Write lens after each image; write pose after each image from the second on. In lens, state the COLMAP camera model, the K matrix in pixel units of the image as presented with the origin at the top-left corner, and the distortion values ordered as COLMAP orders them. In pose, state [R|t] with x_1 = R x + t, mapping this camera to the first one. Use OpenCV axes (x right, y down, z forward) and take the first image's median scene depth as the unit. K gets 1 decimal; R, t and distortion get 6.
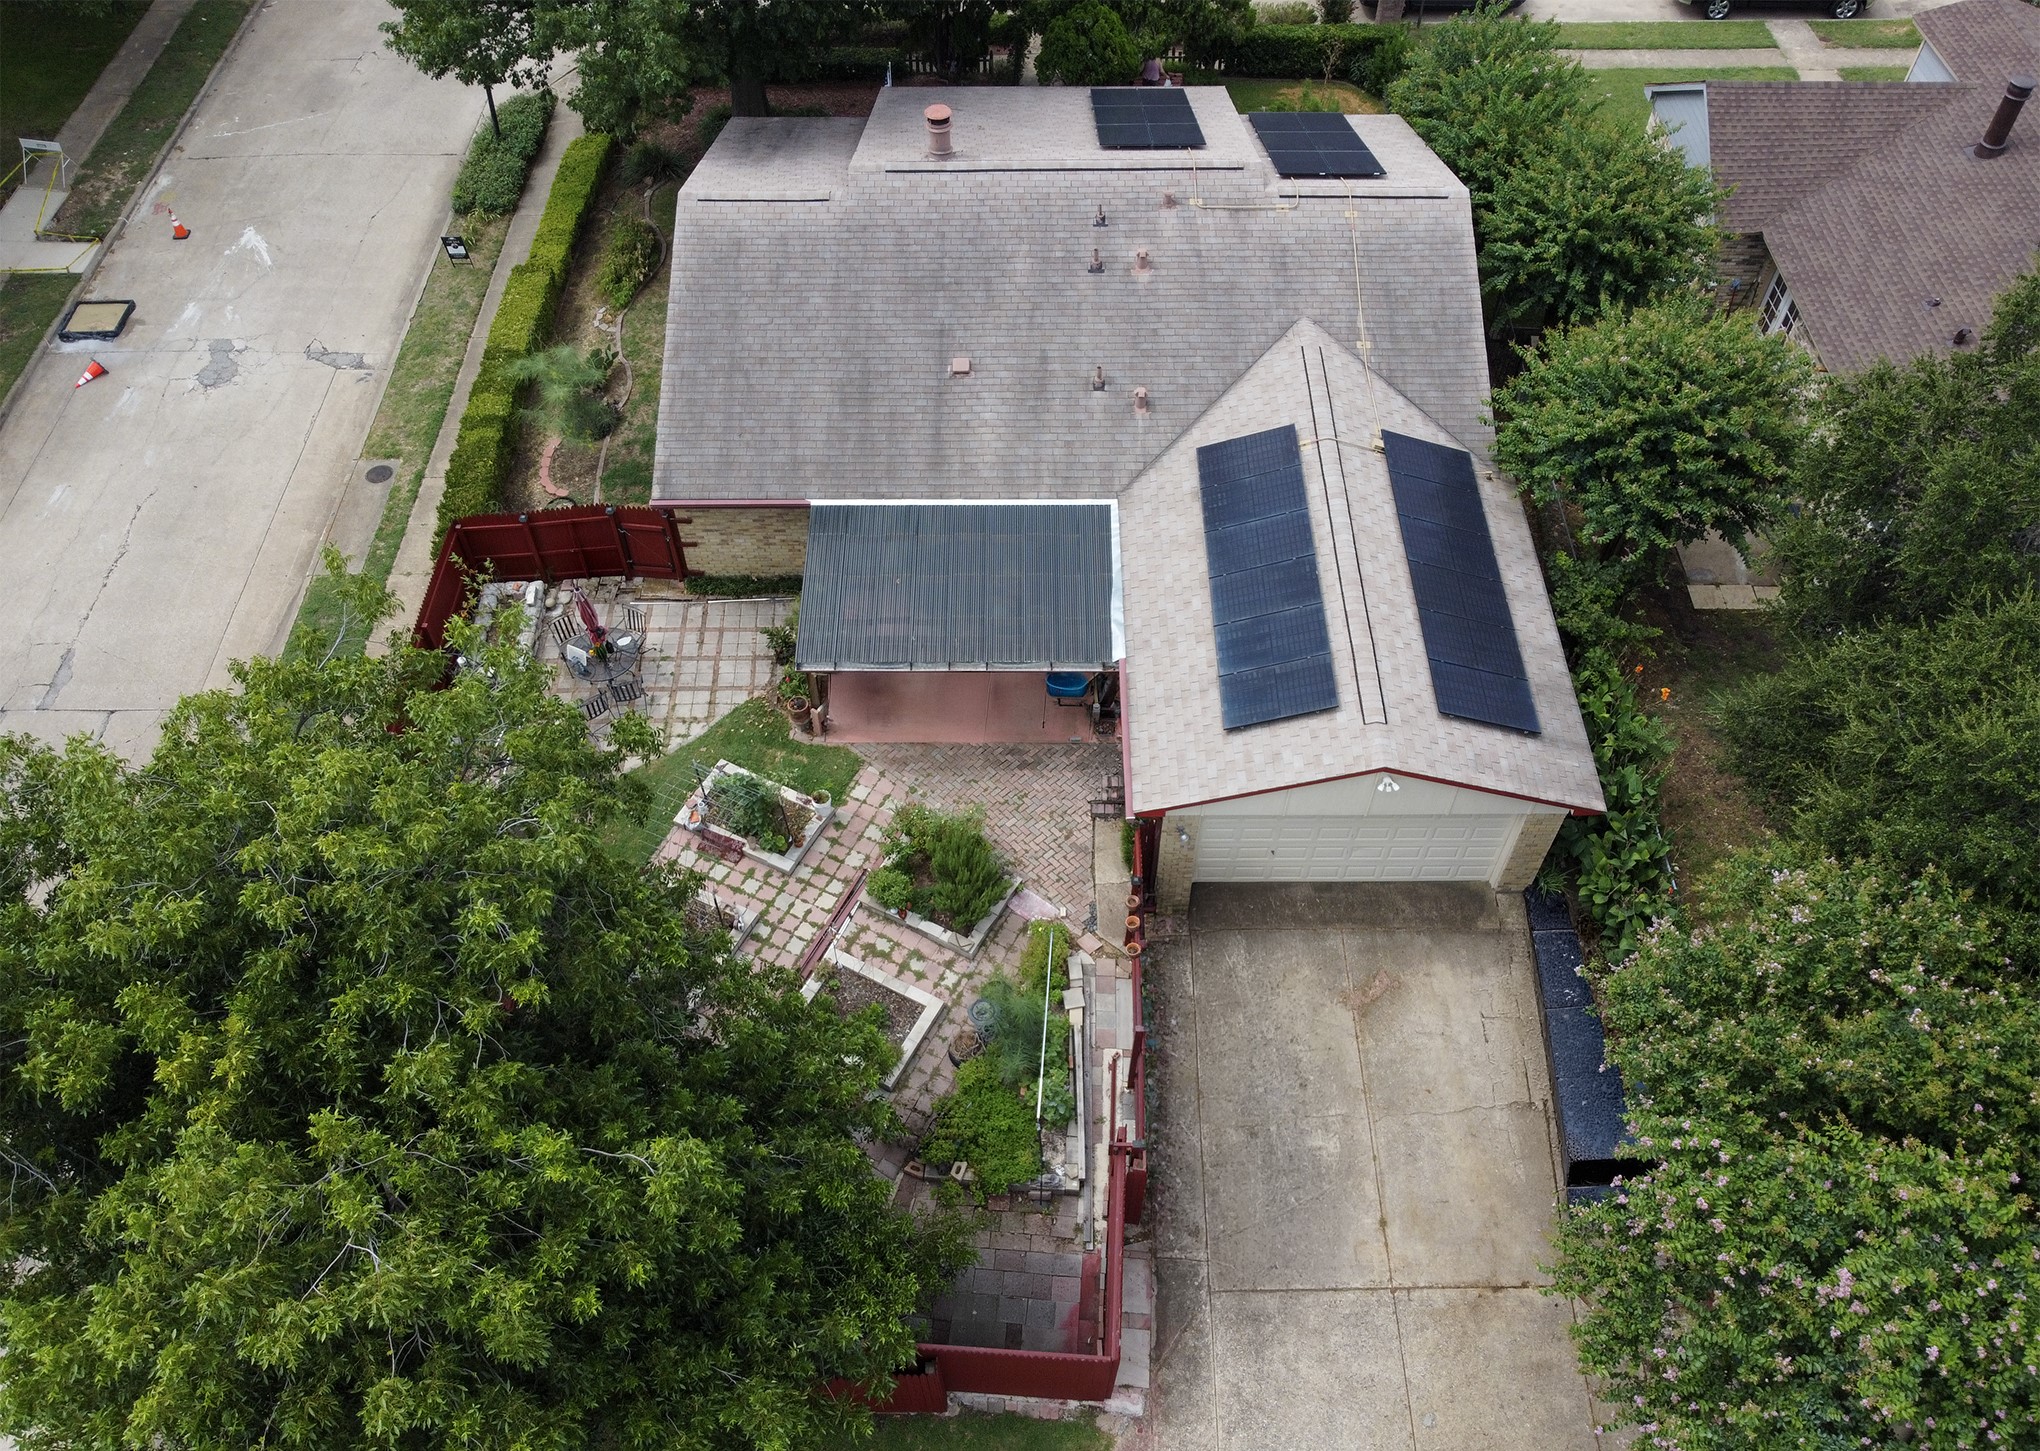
lens RADIAL K [[1453.0, 0, 1026.0], [0, 1453.0, 788.1], [0, 0, 1]] dist [-0.033531, 0.009955]
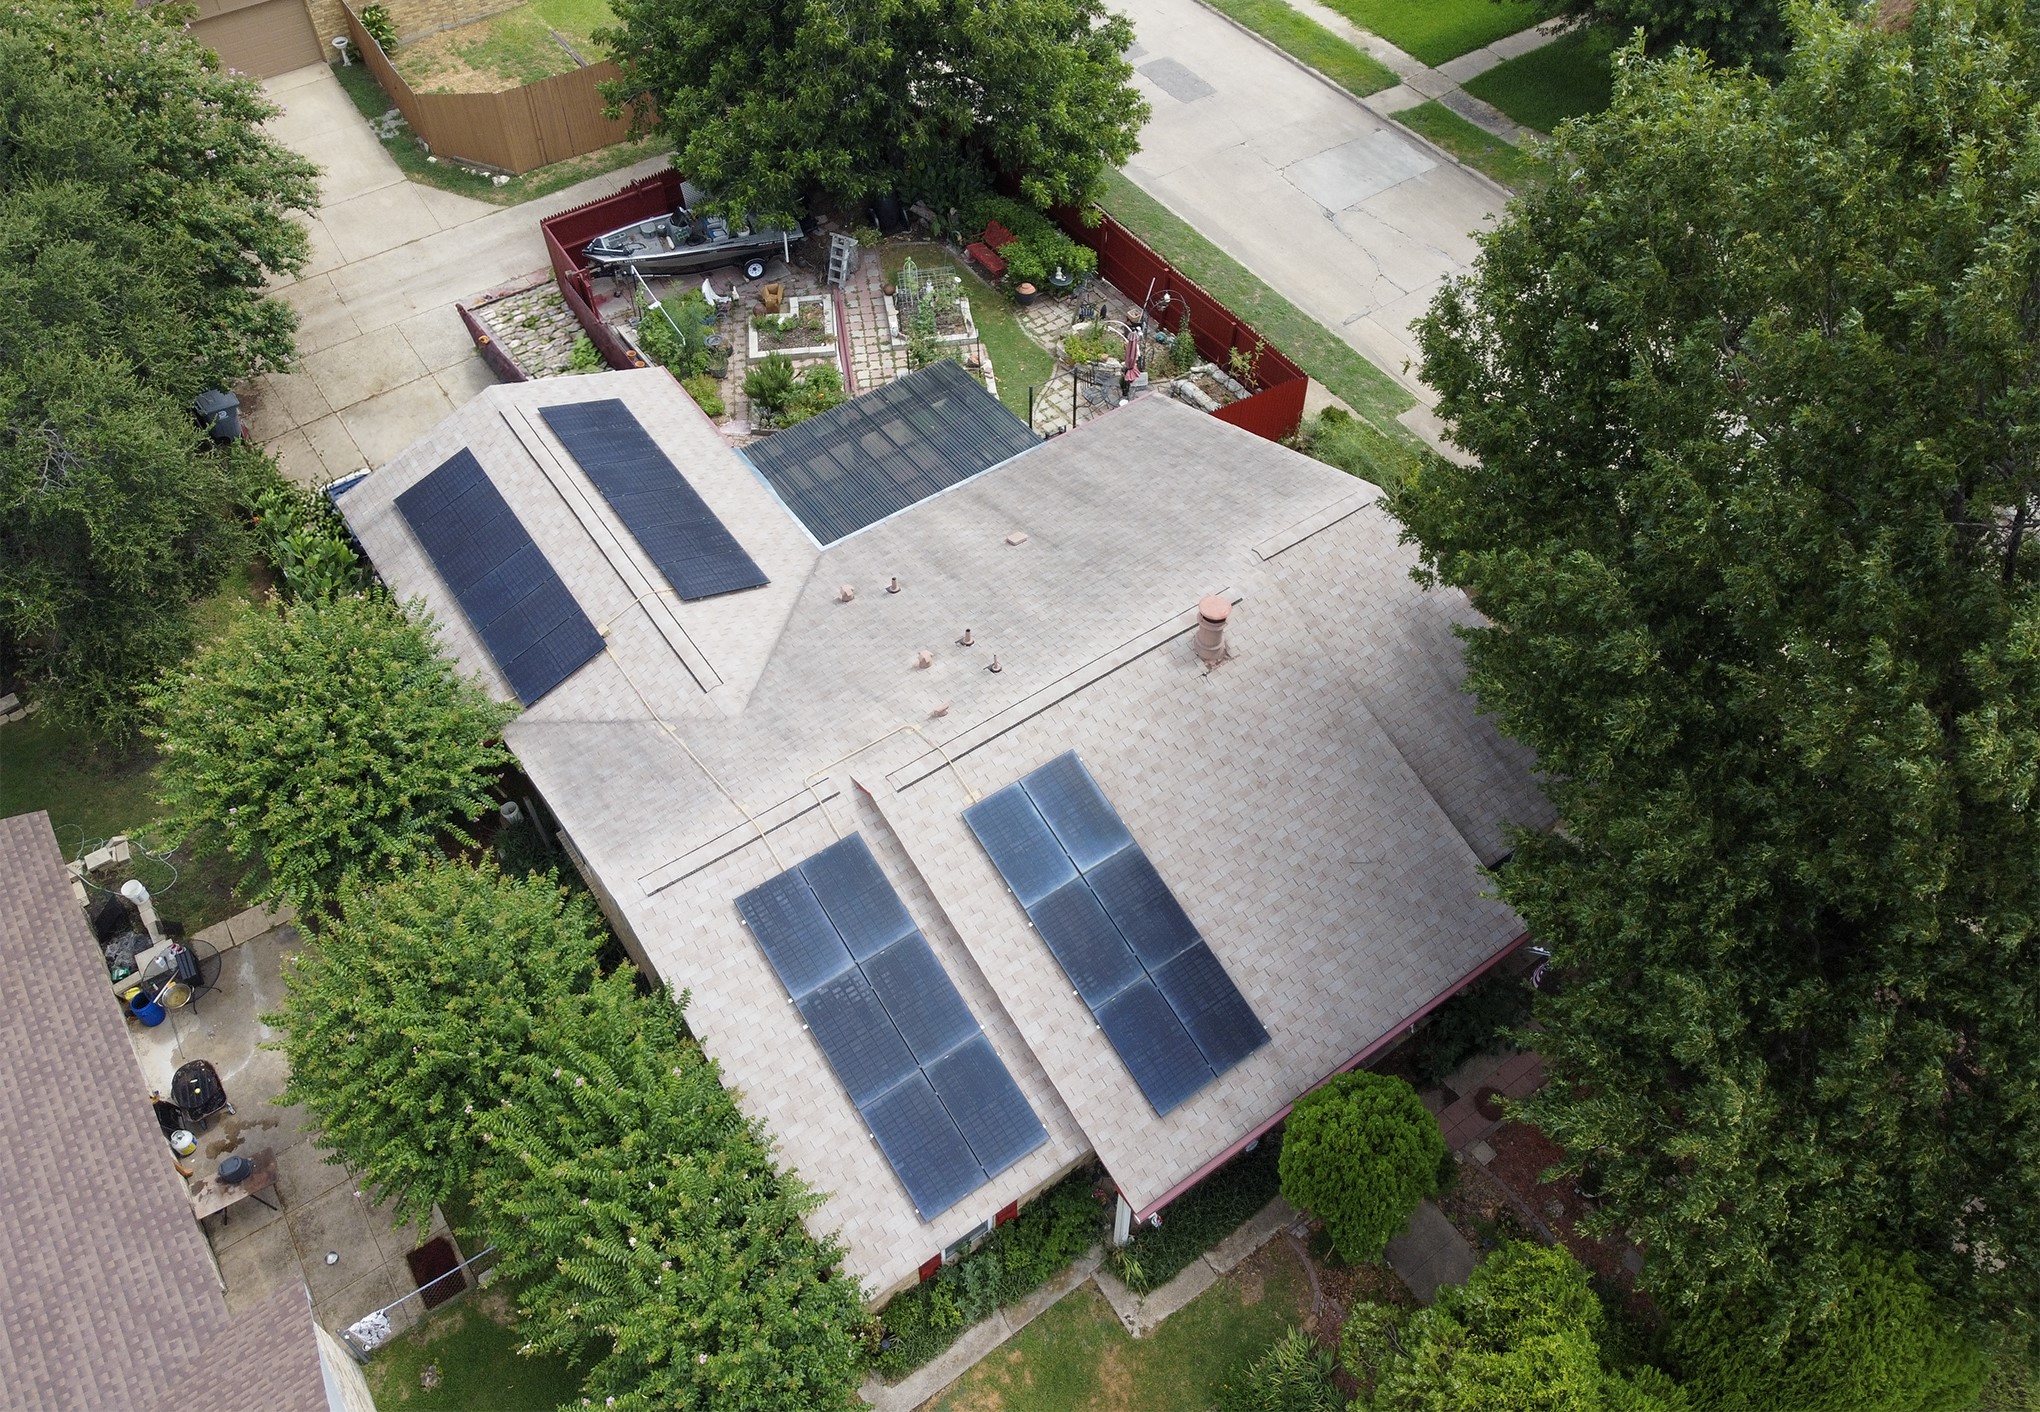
lens RADIAL K [[1438.3, 0, 1020.0], [0, 1438.3, 706.0], [0, 0, 1]] dist [0.000265, 0.000118]
pose [[-0.813341, 0.452497, -0.365682, 0.396838], [-0.484426, -0.178640, 0.856399, -1.242847], [0.322192, 0.873690, 0.364497, 0.775174]]
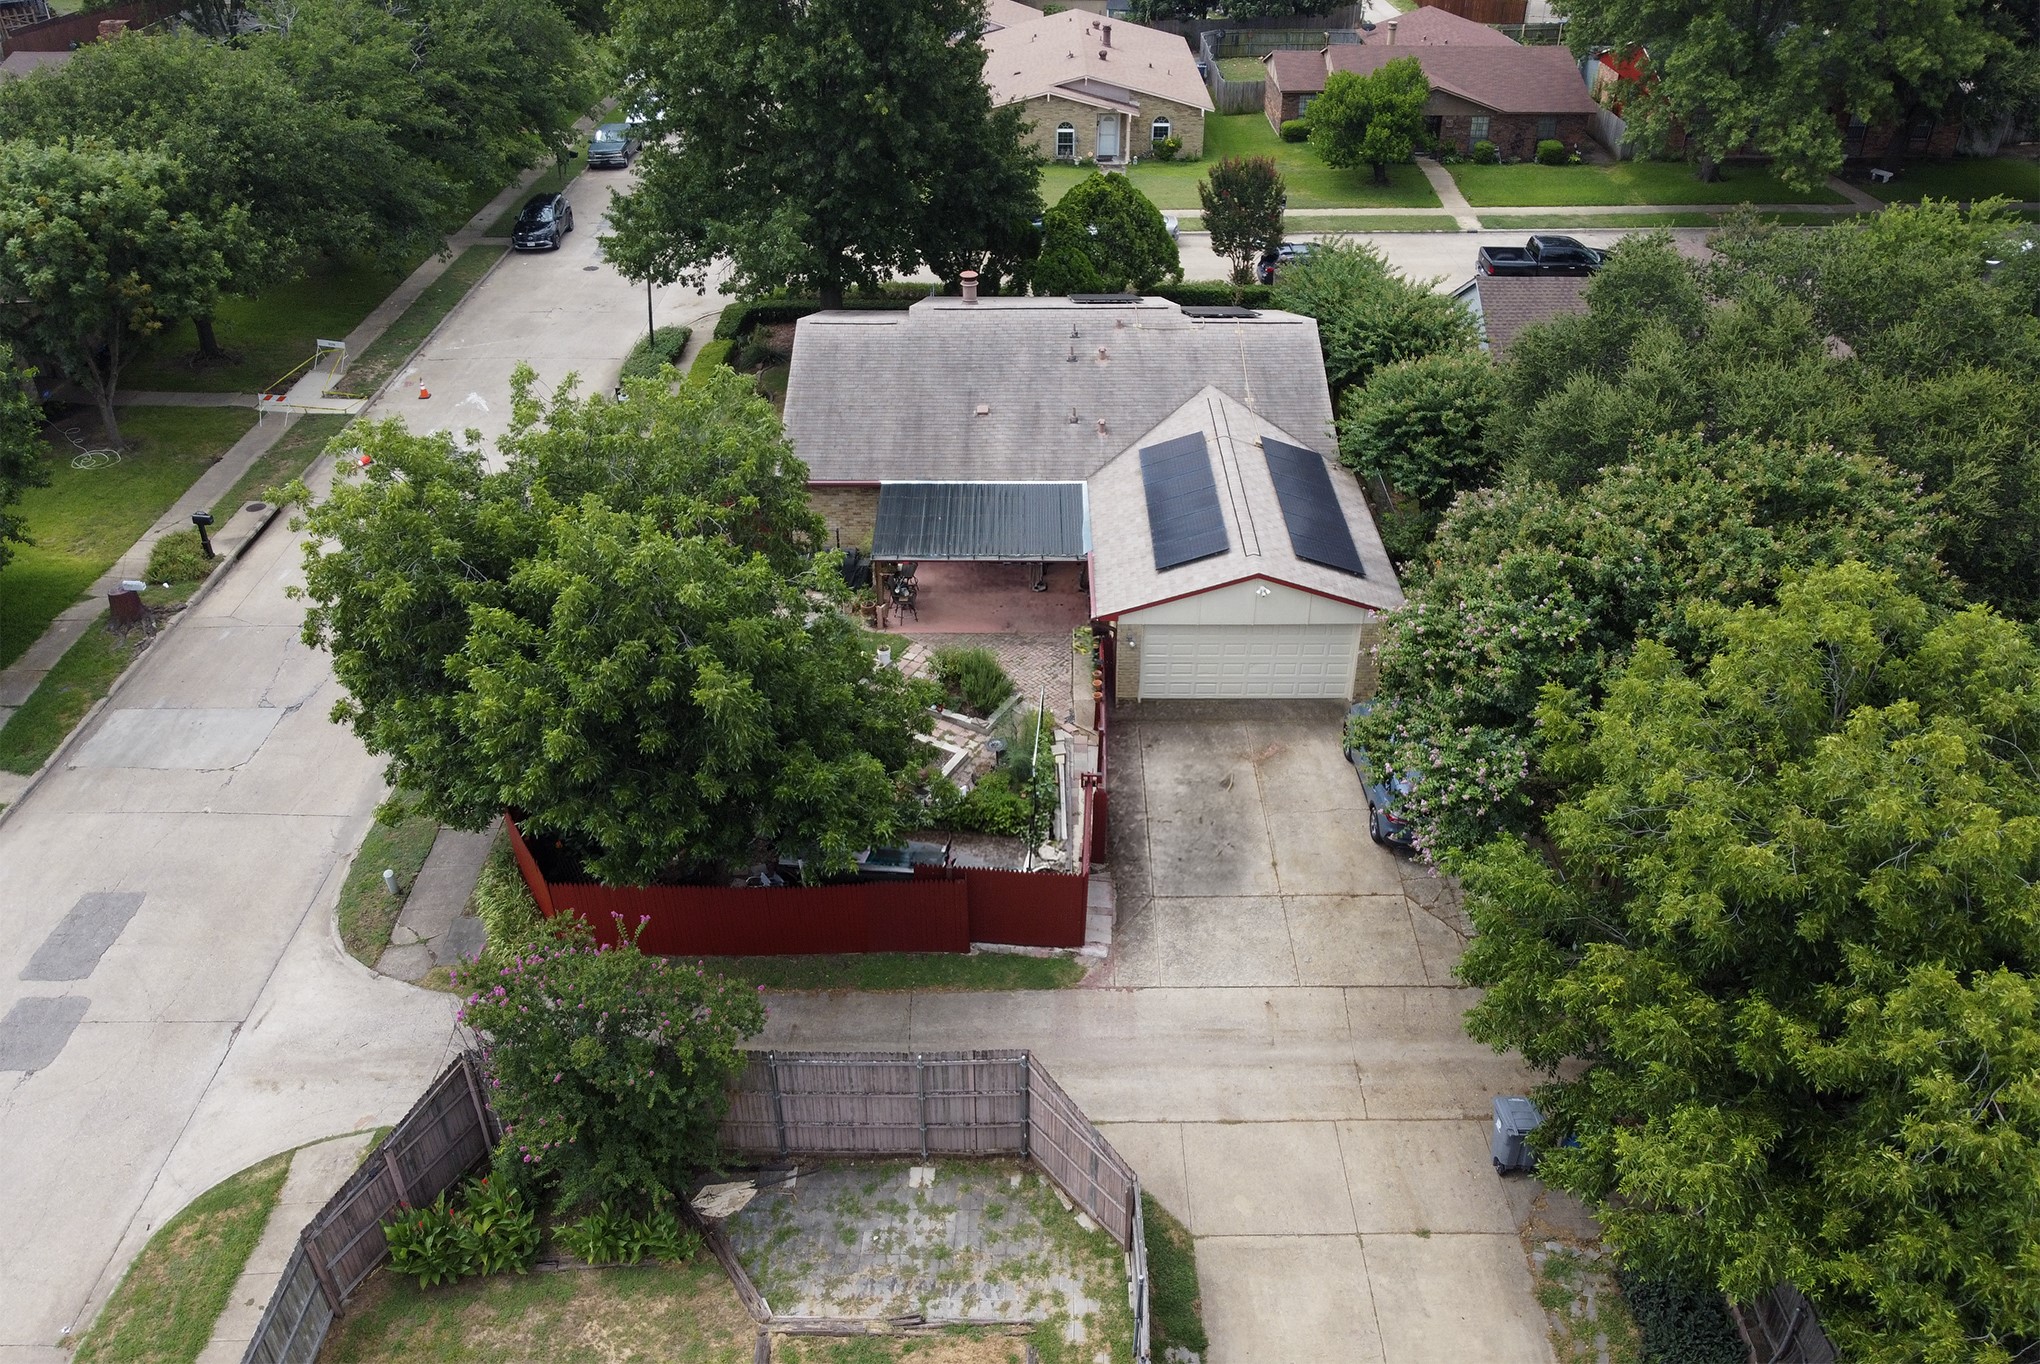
lens RADIAL K [[1459.2, 0, 1020.0], [0, 1459.2, 682.0], [0, 0, 1]] dist [-0.036454, -0.000928]
pose [[0.999994, 0.003340, -0.001167, -0.003368], [-0.003538, 0.940071, -0.340960, 0.518272], [-0.000042, 0.340962, 0.940077, -0.347357]]
